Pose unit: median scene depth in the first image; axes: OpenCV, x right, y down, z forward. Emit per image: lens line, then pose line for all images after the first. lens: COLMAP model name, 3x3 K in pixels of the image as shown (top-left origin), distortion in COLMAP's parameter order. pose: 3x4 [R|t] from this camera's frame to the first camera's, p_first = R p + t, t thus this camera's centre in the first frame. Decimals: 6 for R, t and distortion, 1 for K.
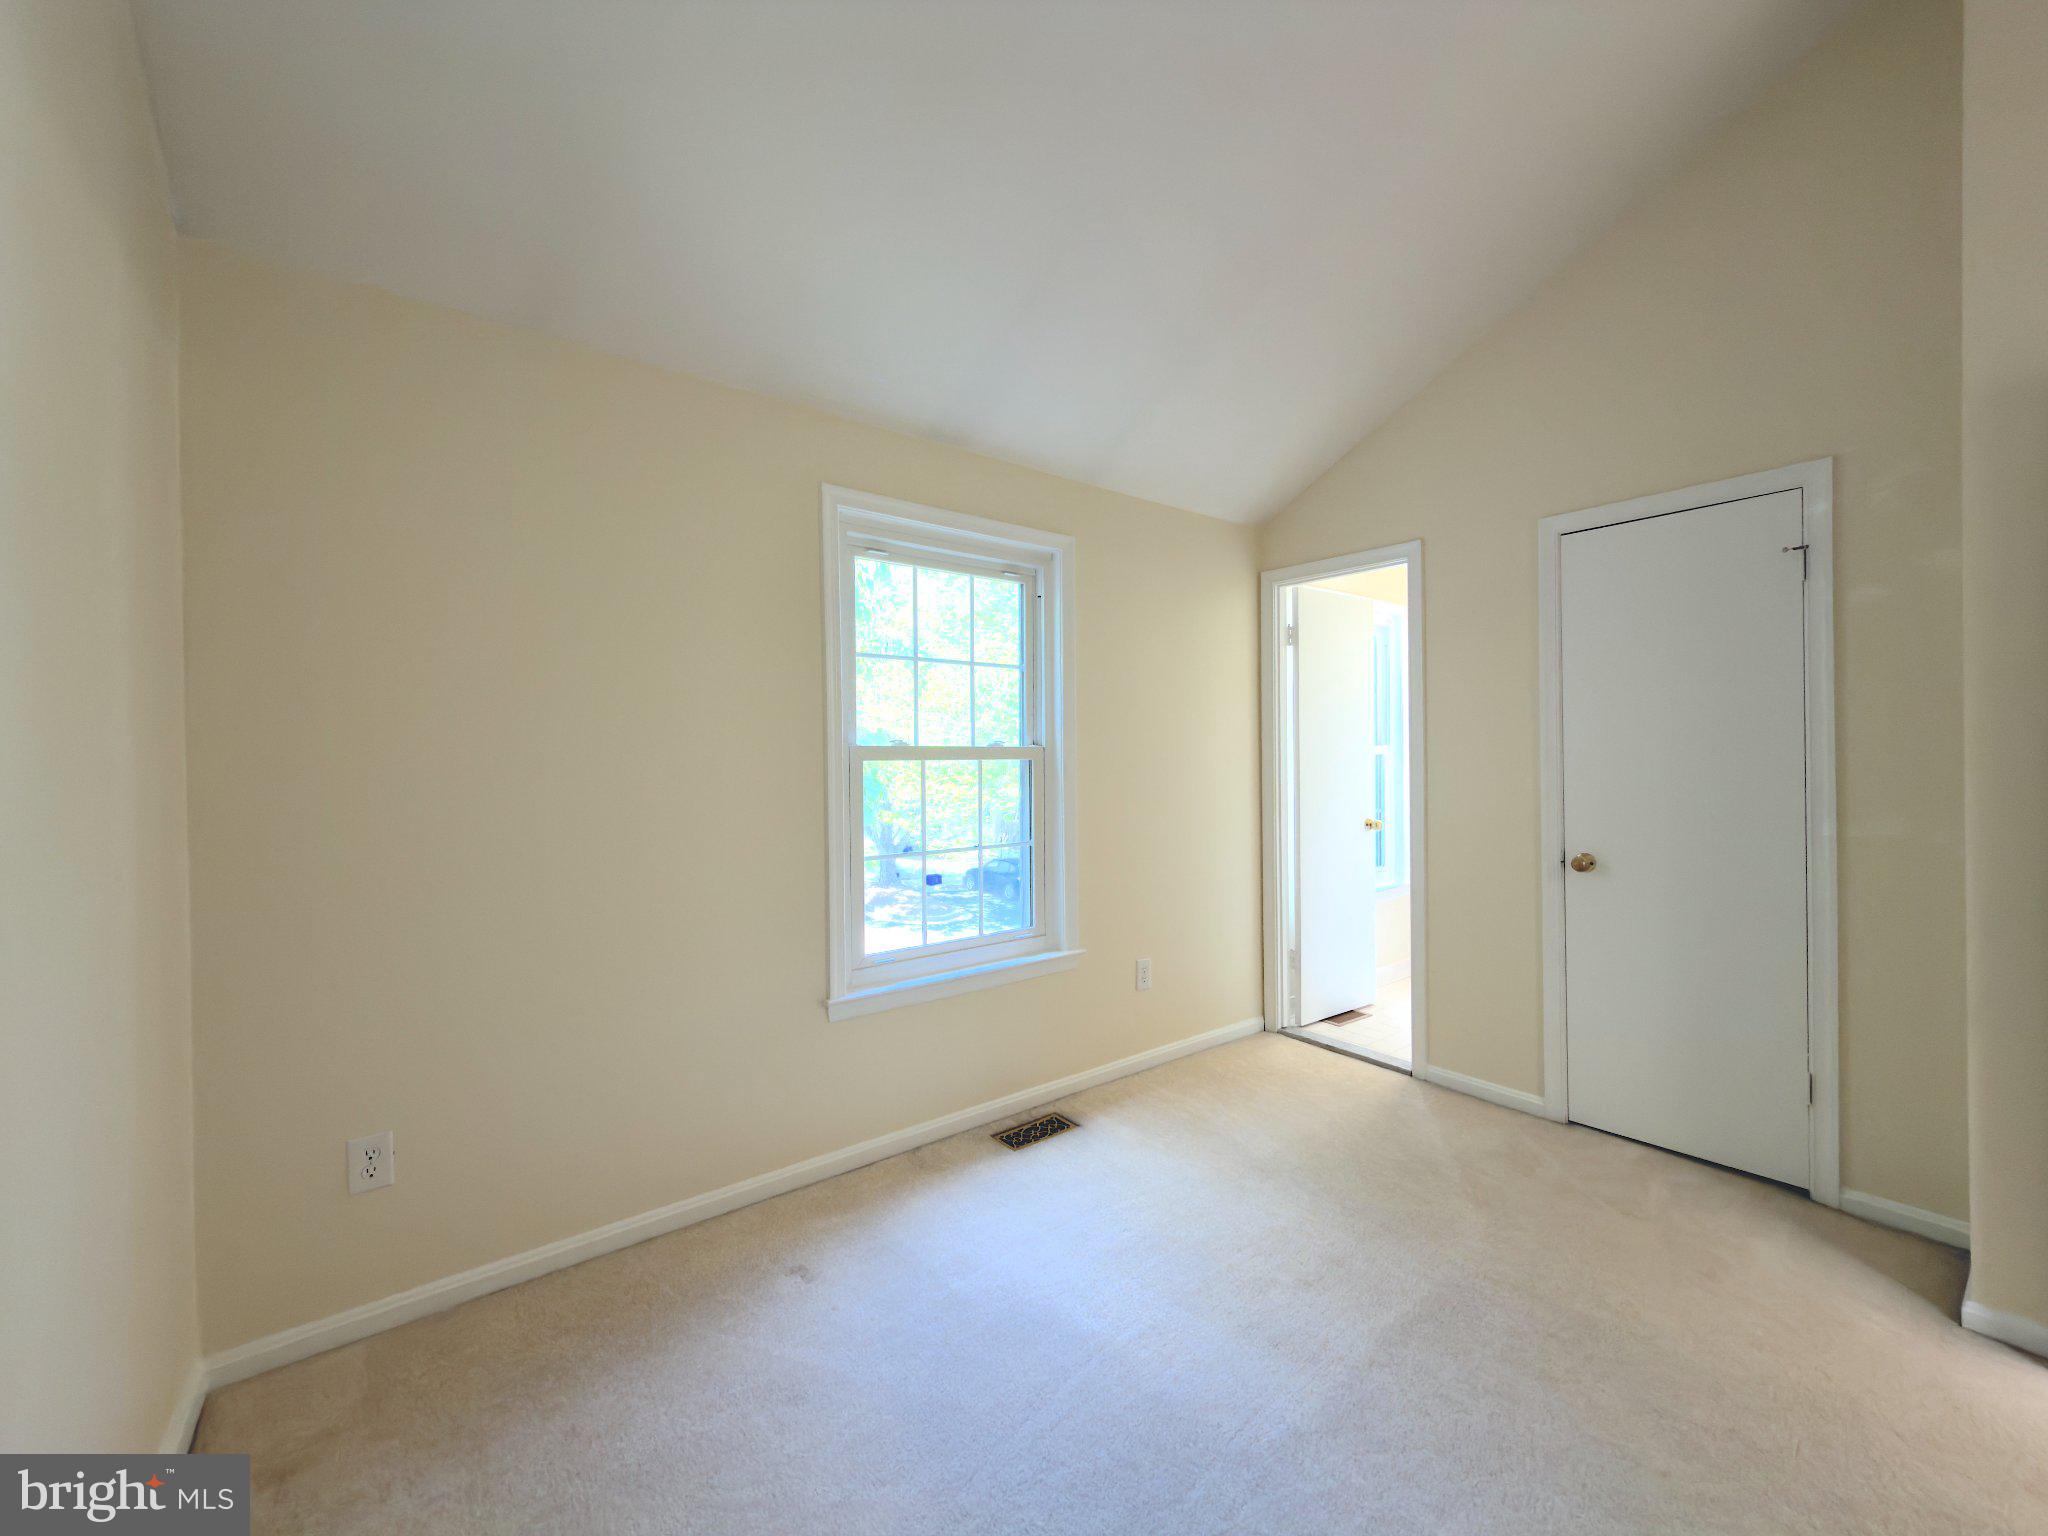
lens RADIAL K [[819.4, 0, 1021.2], [0, 819.4, 766.9], [0, 0, 1]] dist [-0.000196, 0.000330]
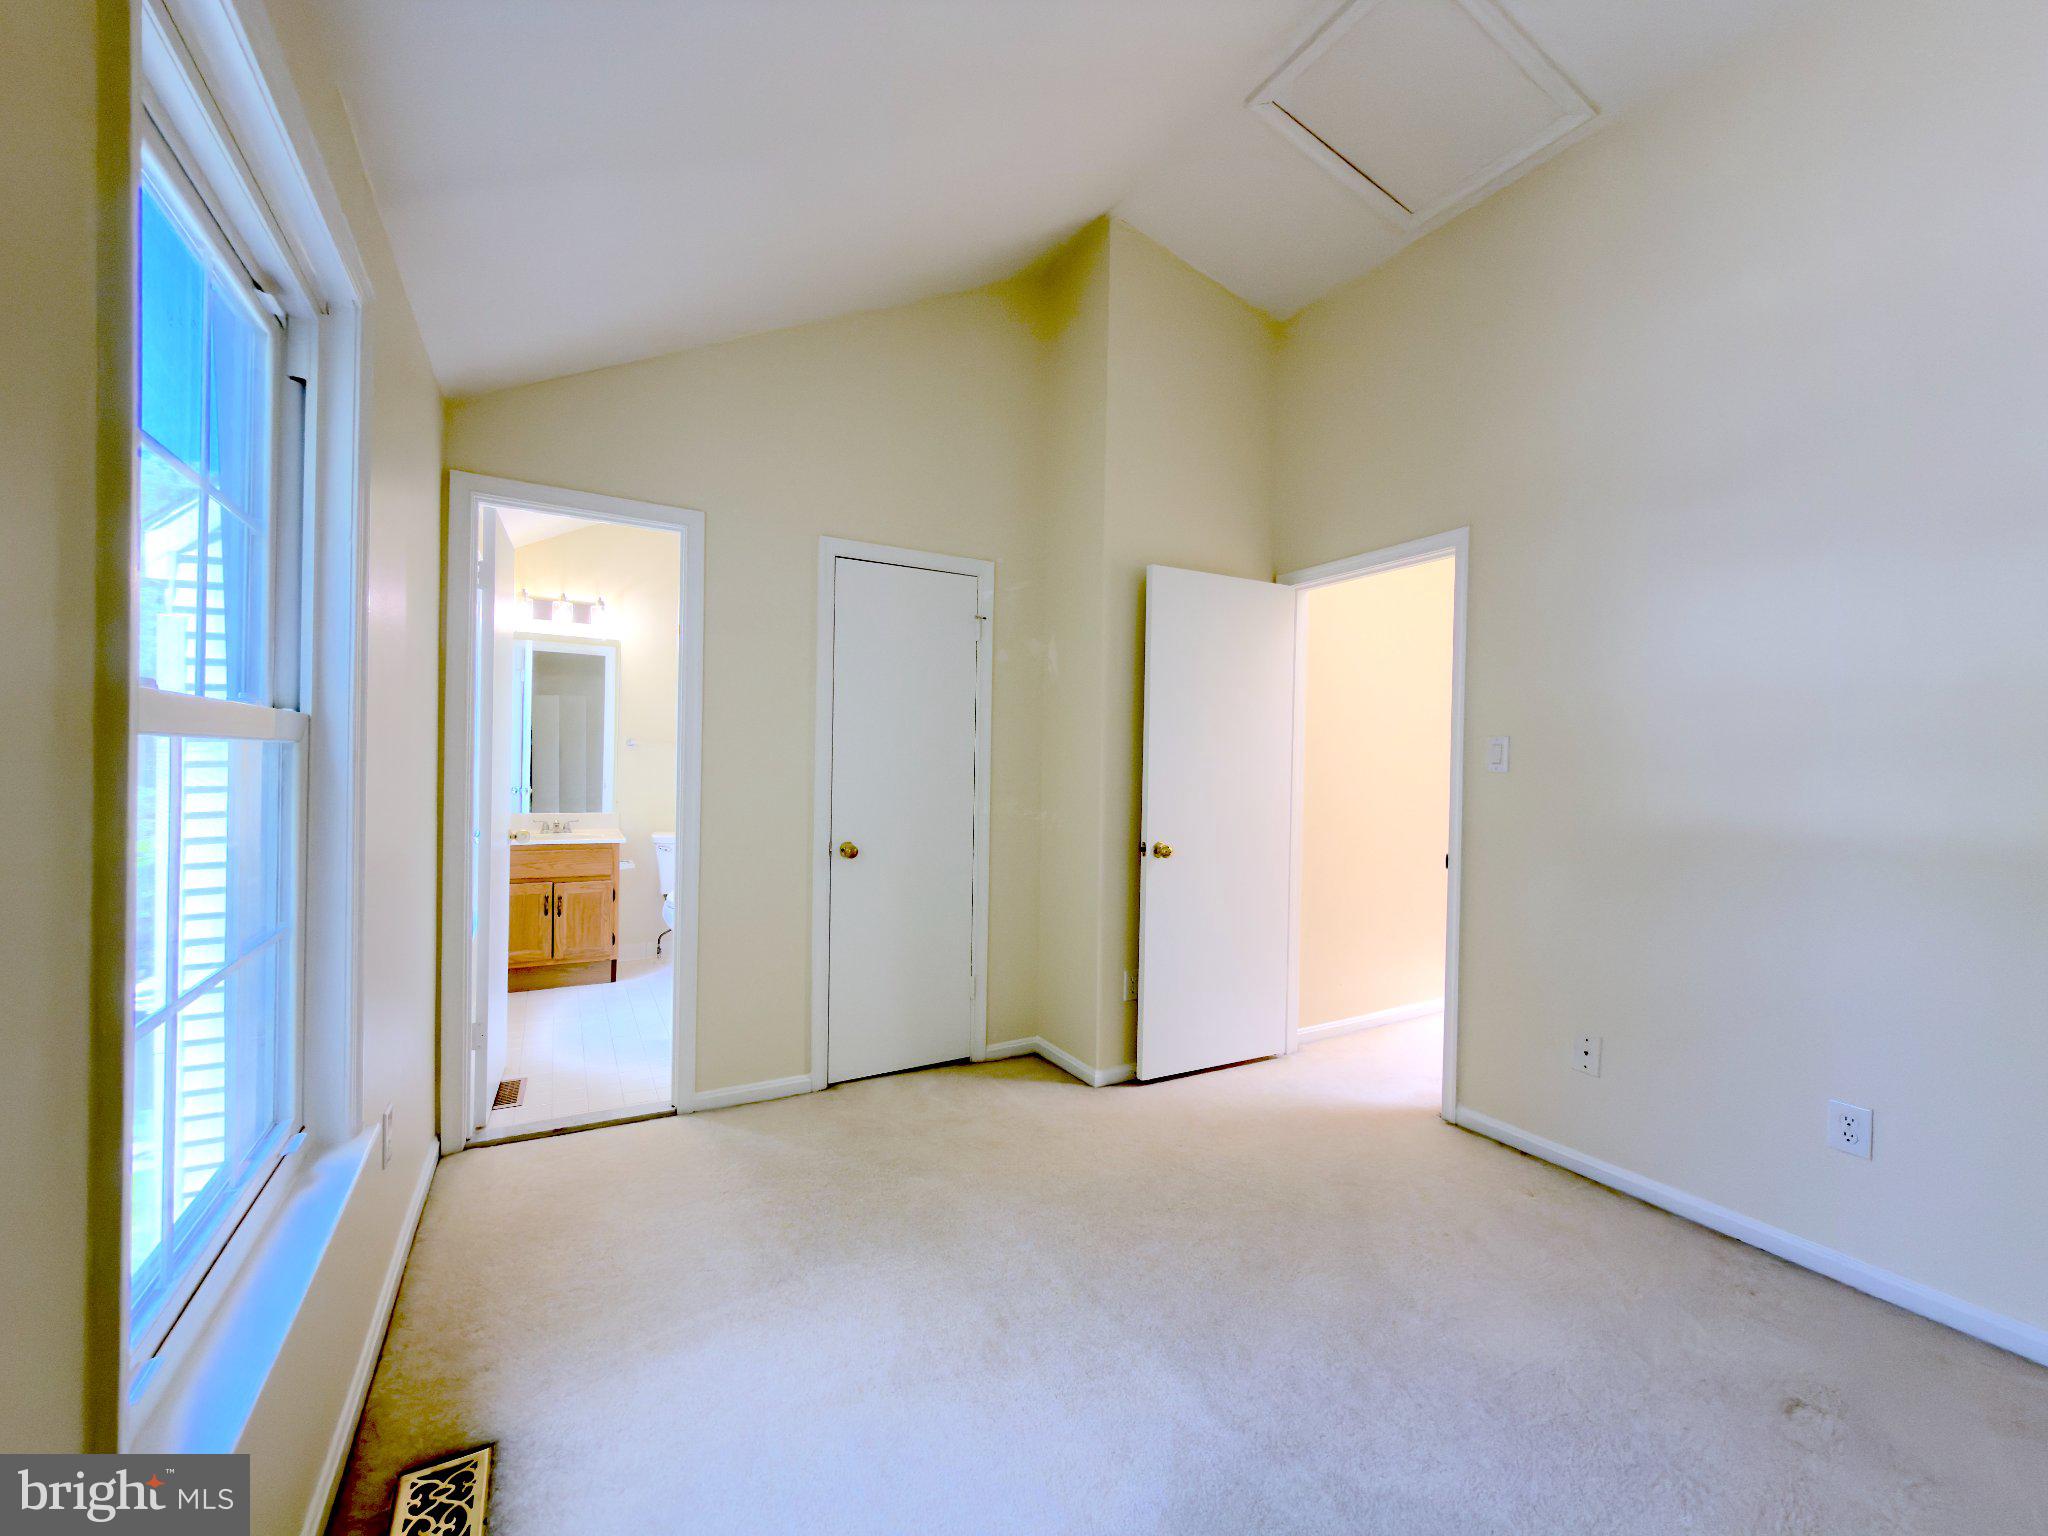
lens RADIAL K [[819.4, 0, 1021.2], [0, 819.4, 766.9], [0, 0, 1]] dist [-0.000196, 0.000330]
pose [[0.145002, 0.005721, 0.989415, -0.395122], [-0.009628, 0.999944, -0.004371, 0.003528], [-0.989385, -0.008892, 0.145049, 0.585017]]
